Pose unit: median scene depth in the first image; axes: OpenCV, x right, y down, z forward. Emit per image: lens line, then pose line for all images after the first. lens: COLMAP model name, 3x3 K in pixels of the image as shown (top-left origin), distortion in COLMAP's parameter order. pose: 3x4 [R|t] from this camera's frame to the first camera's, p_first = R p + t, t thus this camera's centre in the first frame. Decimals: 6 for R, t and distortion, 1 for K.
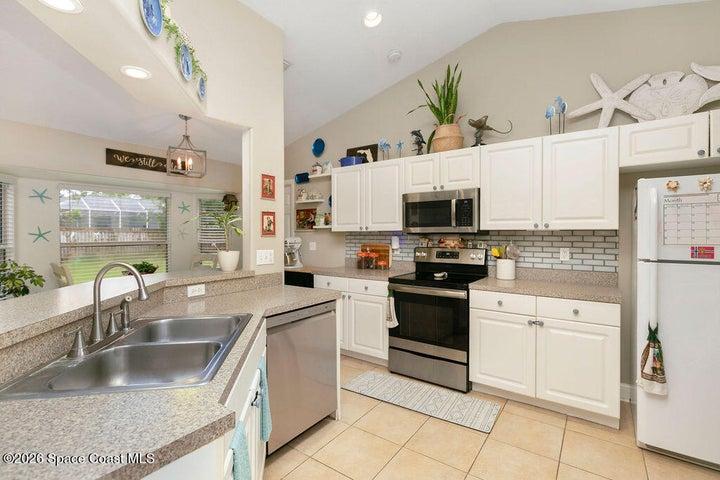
lens RADIAL K [[337.4, 0, 362.8], [0, 337.4, 234.7], [0, 0, 1]] dist [0.007223, 0.000226]
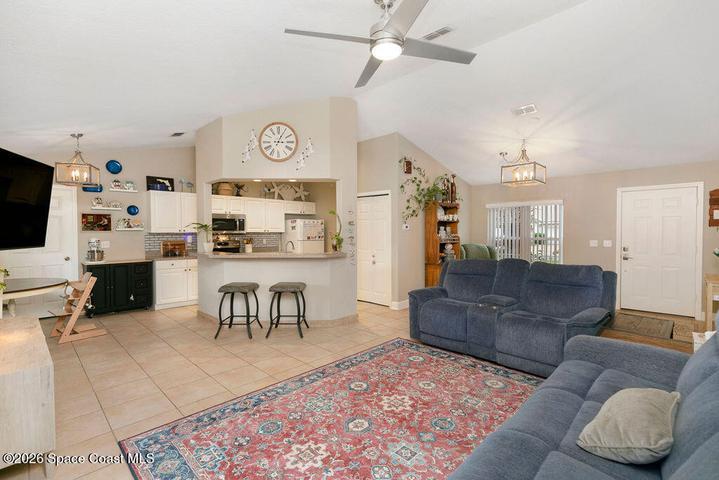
lens RADIAL K [[334.3, 0, 359.5], [0, 334.3, 240.0], [0, 0, 1]] dist [0.003824, 0.000305]
pose [[0.171714, -0.021203, 0.984919, -1.521615], [0.005236, 0.999774, 0.020610, -0.003253], [-0.985133, 0.001618, 0.171786, -0.179182]]
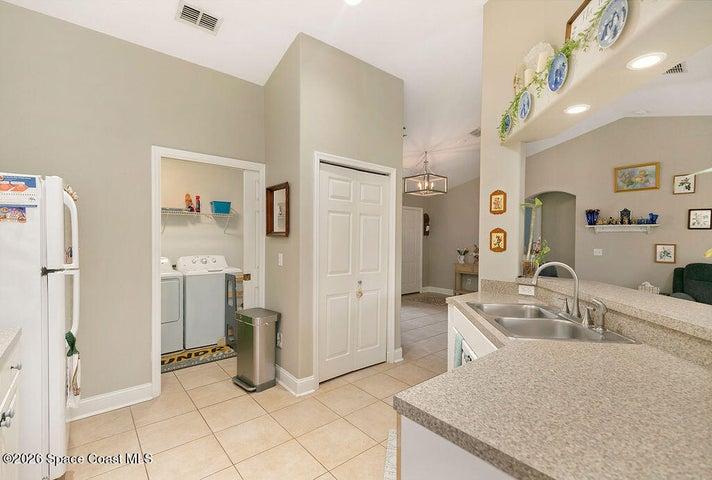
lens RADIAL K [[326.2, 0, 355.4], [0, 326.2, 241.9], [0, 0, 1]] dist [-0.001729, 0.000551]
pose [[-0.964963, -0.010844, 0.262162, -0.068396], [-0.007115, 0.999860, 0.015166, -0.009144], [-0.262290, 0.012769, -0.964905, 0.887565]]
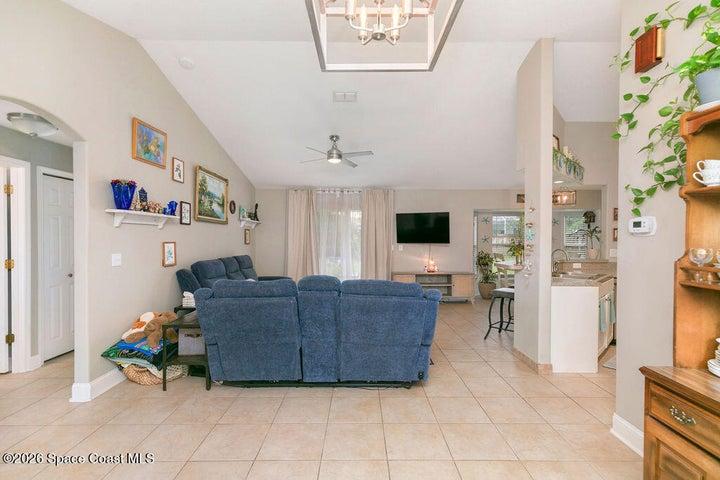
lens RADIAL K [[332.5, 0, 359.2], [0, 332.5, 241.5], [0, 0, 1]] dist [0.005903, 0.000137]
pose [[0.572631, 0.012767, -0.819714, 0.283254], [-0.006292, 0.999918, 0.011178, -0.005122], [0.819789, -0.001244, 0.572665, -0.836965]]
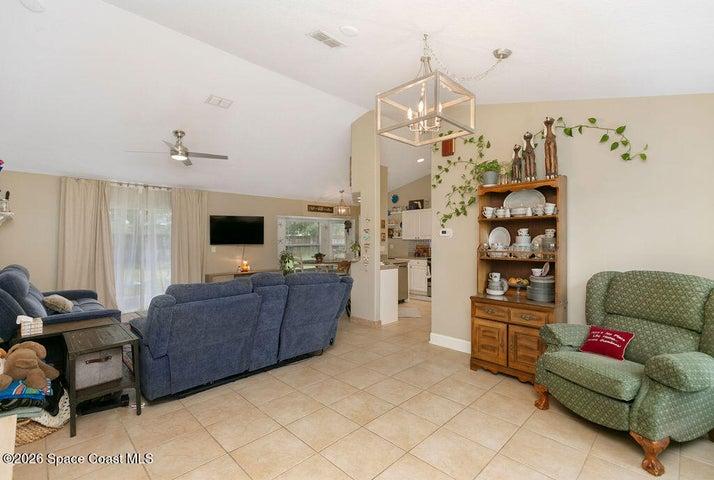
lens RADIAL K [[327.1, 0, 356.4], [0, 327.1, 241.9], [0, 0, 1]] dist [-0.001729, 0.000551]
pose [[0.983830, 0.002157, -0.179091, -0.004631], [-0.001375, 0.999989, 0.004492, -0.003161], [0.179099, -0.004174, 0.983822, -1.265746]]
